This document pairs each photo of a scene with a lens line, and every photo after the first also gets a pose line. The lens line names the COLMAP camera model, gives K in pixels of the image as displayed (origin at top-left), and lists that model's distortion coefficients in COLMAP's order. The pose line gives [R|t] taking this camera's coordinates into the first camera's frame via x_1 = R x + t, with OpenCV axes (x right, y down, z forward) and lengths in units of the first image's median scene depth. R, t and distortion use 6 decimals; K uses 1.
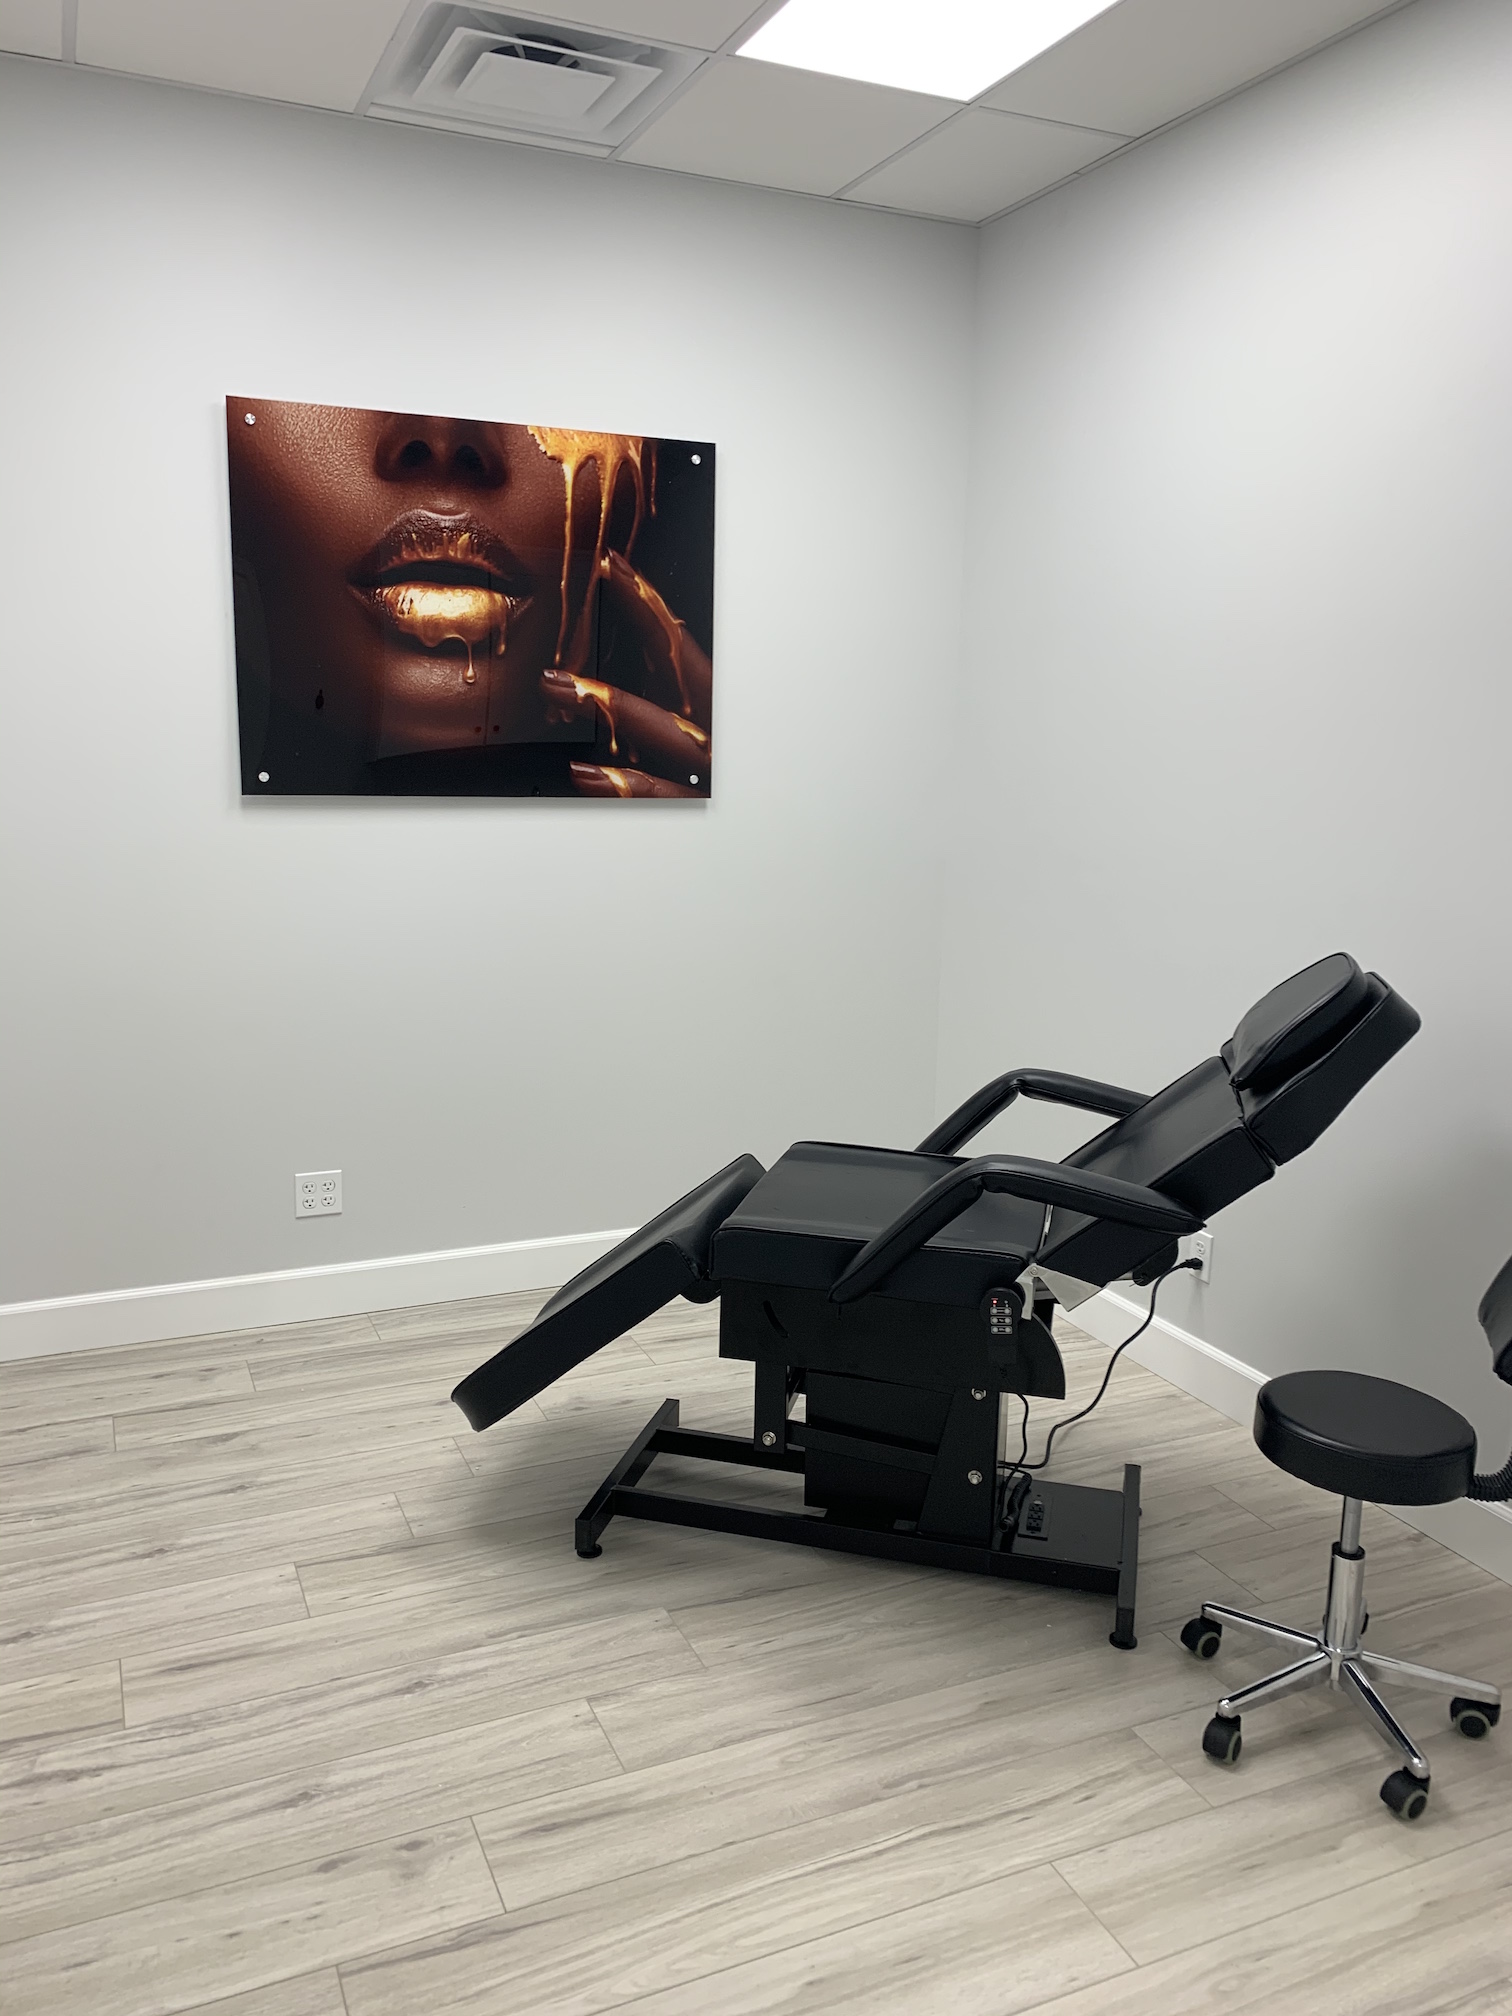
lens RADIAL K [[1543.2, 0, 765.2], [0, 1543.2, 1016.6], [0, 0, 1]] dist [-0.060092, 0.042246]
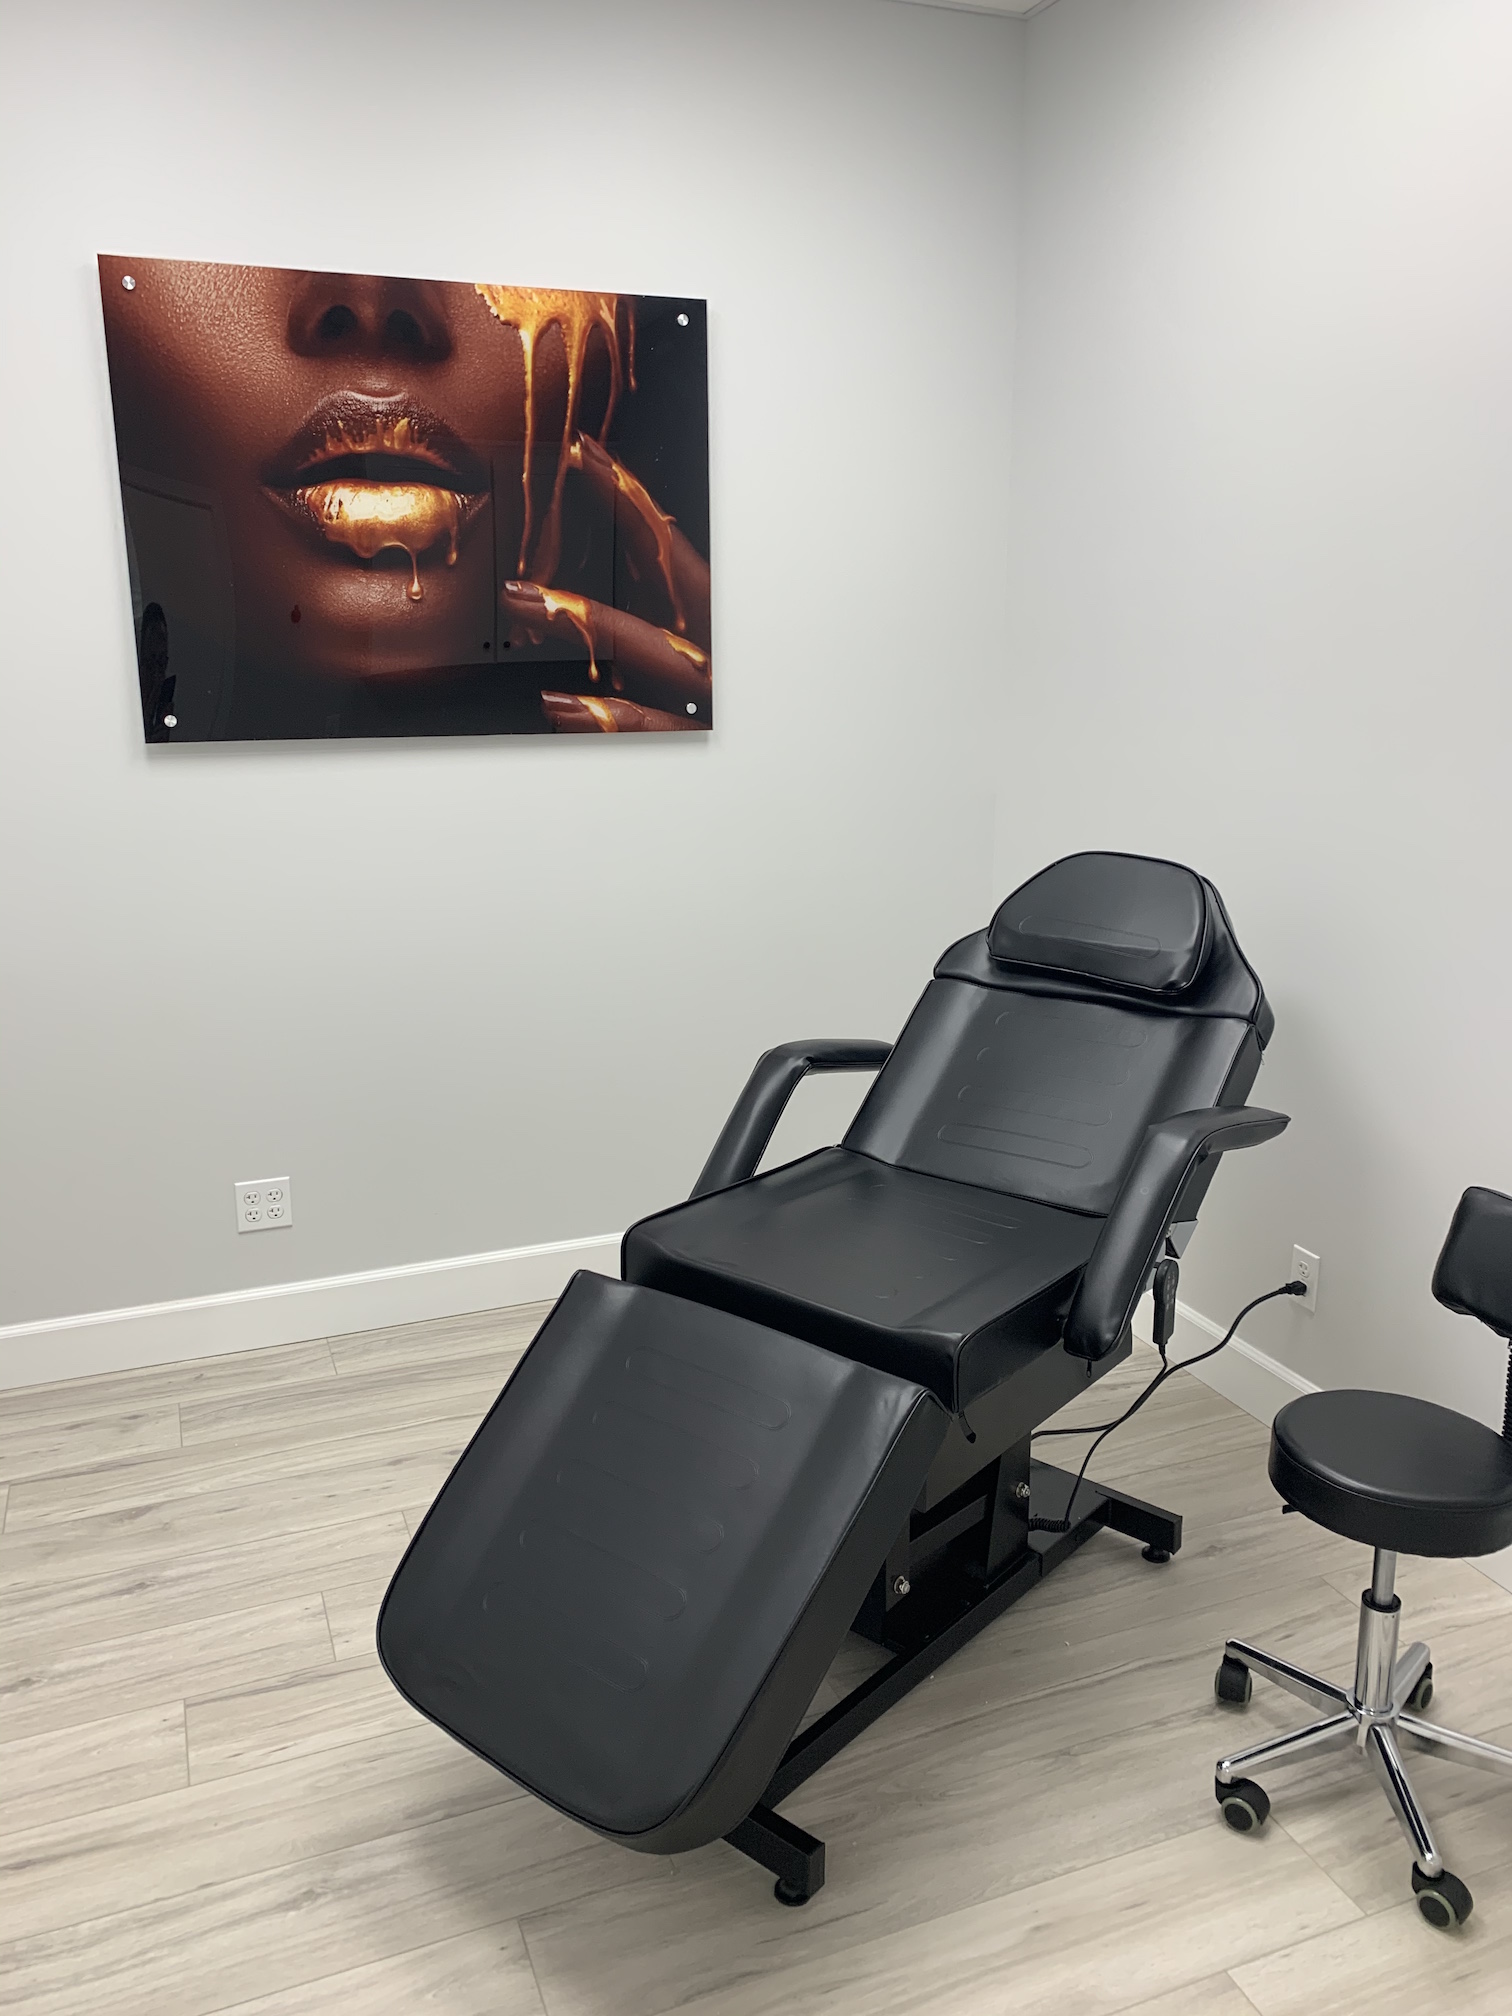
lens RADIAL K [[1543.2, 0, 760.6], [0, 1543.2, 1012.7], [0, 0, 1]] dist [-0.060092, 0.042246]
pose [[0.998710, -0.015308, -0.048405, 0.033240], [0.017882, 0.998425, 0.053184, -0.035176], [0.047514, -0.053981, 0.997411, 0.169660]]
